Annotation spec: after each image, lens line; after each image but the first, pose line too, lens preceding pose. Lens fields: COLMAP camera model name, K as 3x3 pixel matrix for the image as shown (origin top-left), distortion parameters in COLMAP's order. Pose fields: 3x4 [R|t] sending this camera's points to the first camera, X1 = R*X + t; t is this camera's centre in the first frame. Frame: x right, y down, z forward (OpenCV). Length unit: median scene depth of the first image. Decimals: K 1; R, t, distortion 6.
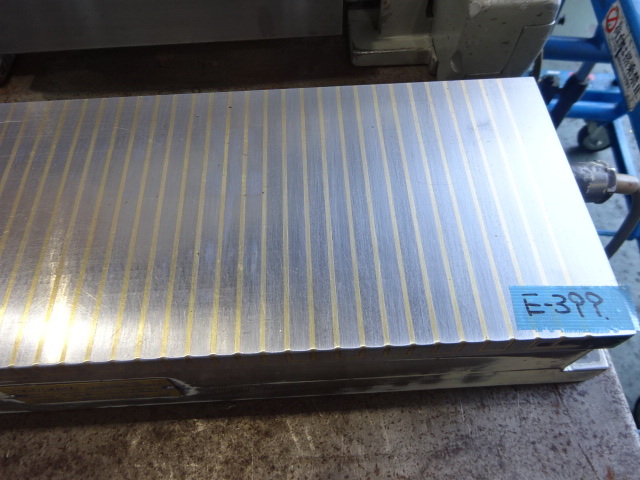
lens RADIAL K [[468.6, 0, 320.0], [0, 468.6, 240.0], [0, 0, 1]] dist [0.003788, -0.001395]
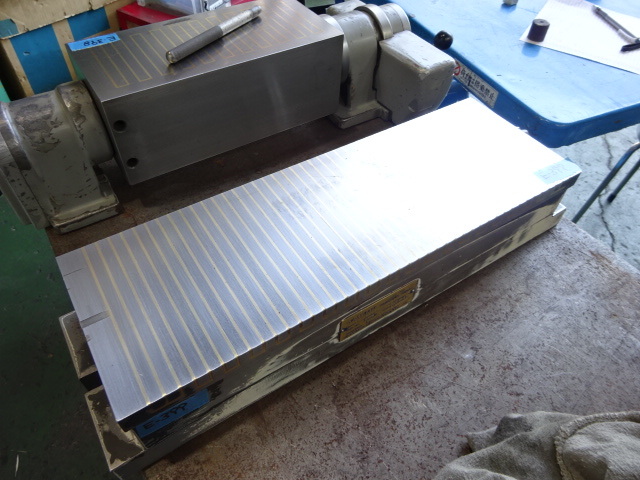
lens RADIAL K [[468.6, 0, 320.0], [0, 468.6, 240.0], [0, 0, 1]] dist [0.003788, -0.001395]
pose [[0.861648, -0.347379, 0.369987, -1.136122], [0.410827, 0.905456, -0.106630, 0.170010], [-0.297966, 0.243878, 0.922897, -0.558680]]
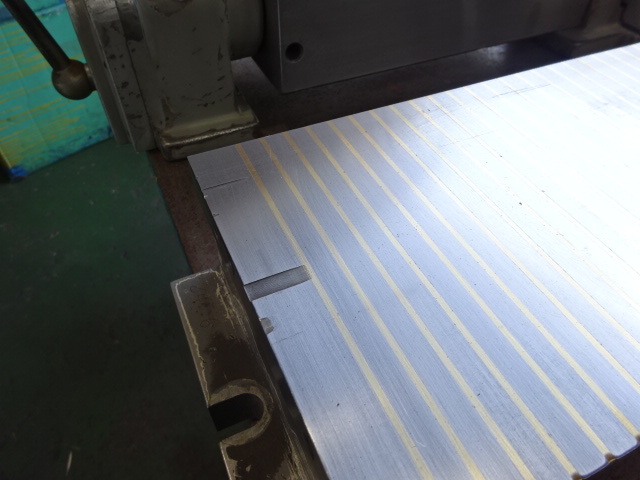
lens RADIAL K [[468.6, 0, 320.0], [0, 468.6, 240.0], [0, 0, 1]] dist [0.003788, -0.001395]
pose [[0.927540, -0.255366, 0.272869, -1.363889], [0.308402, 0.935408, -0.172918, 0.035669], [-0.211086, 0.244542, 0.946384, 0.346298]]
